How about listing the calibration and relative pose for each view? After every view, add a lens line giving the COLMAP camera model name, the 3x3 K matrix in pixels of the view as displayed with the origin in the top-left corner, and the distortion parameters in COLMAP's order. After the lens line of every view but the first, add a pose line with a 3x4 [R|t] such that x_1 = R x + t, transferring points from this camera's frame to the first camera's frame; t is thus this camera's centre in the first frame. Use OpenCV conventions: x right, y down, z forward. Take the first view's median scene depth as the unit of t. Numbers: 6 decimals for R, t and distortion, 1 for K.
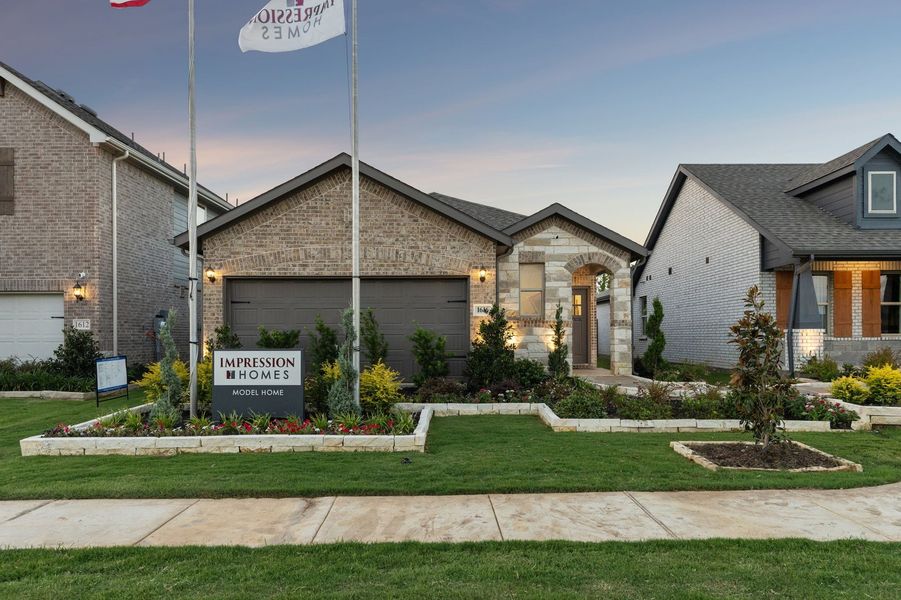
lens RADIAL K [[564.6, 0, 450.9], [0, 564.6, 347.2], [0, 0, 1]] dist [0.000322, 0.000484]
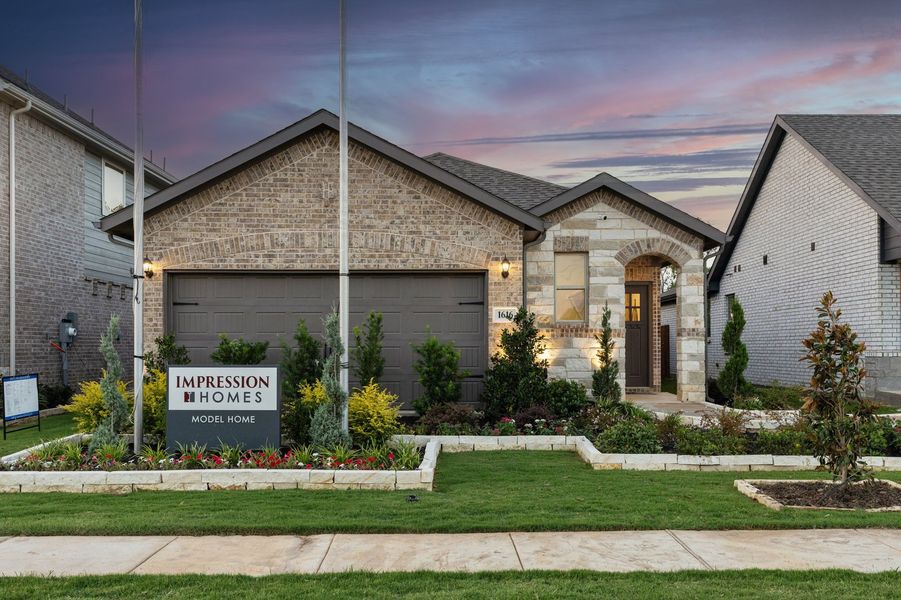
lens RADIAL K [[401.5, 0, 446.6], [0, 401.5, 350.3], [0, 0, 1]] dist [0.003335, 0.000141]
pose [[0.997612, 0.001397, -0.069055, 0.014634], [-0.003559, 0.999507, -0.031205, -0.001158], [0.068978, 0.031377, 0.997125, 0.444281]]
